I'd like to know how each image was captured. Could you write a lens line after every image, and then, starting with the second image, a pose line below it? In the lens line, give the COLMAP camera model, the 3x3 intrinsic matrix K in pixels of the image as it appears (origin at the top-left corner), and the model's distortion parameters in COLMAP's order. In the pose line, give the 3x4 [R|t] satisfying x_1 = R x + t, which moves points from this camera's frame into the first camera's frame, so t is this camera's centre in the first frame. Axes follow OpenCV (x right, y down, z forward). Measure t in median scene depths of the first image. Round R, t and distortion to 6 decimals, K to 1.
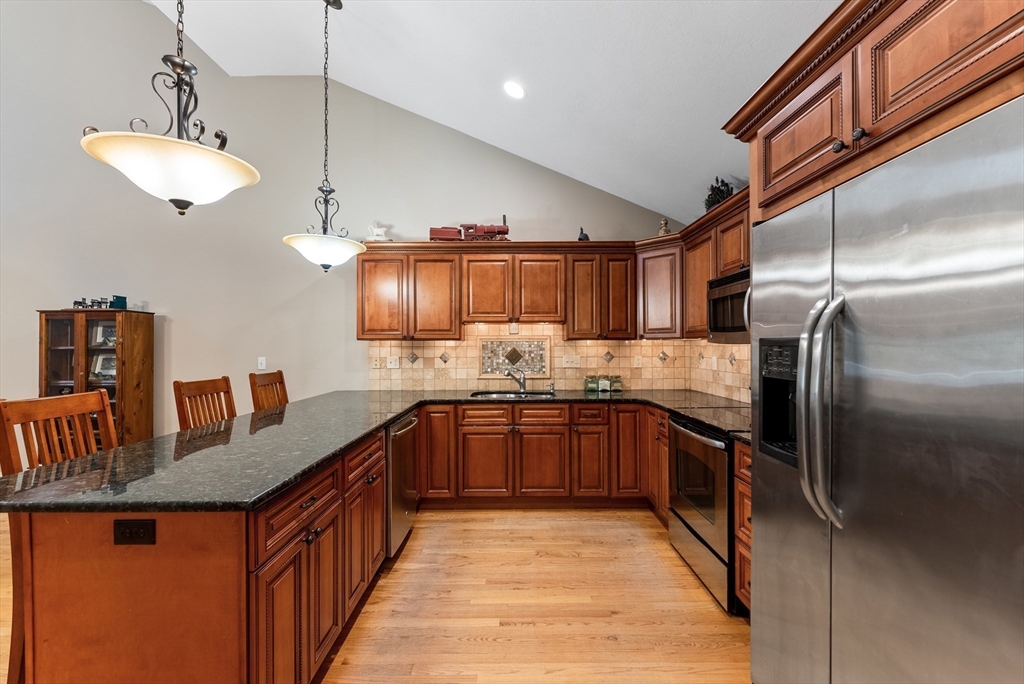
lens RADIAL K [[408.5, 0, 512.0], [0, 408.5, 342.0], [0, 0, 1]] dist [0.000138, 0.000093]
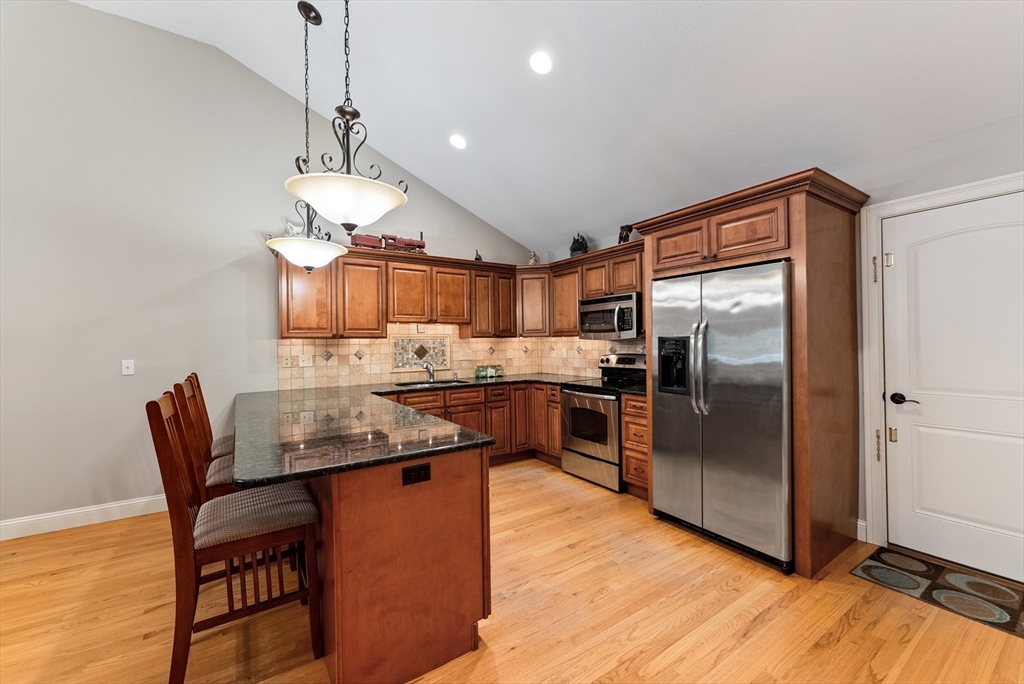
lens RADIAL K [[404.2, 0, 511.5], [0, 404.2, 336.8], [0, 0, 1]] dist [0.000449, -0.000015]
pose [[0.832709, -0.001041, 0.553710, -0.454885], [0.004828, 0.999974, -0.005381, -0.000951], [-0.553690, 0.007154, 0.832692, -0.112858]]
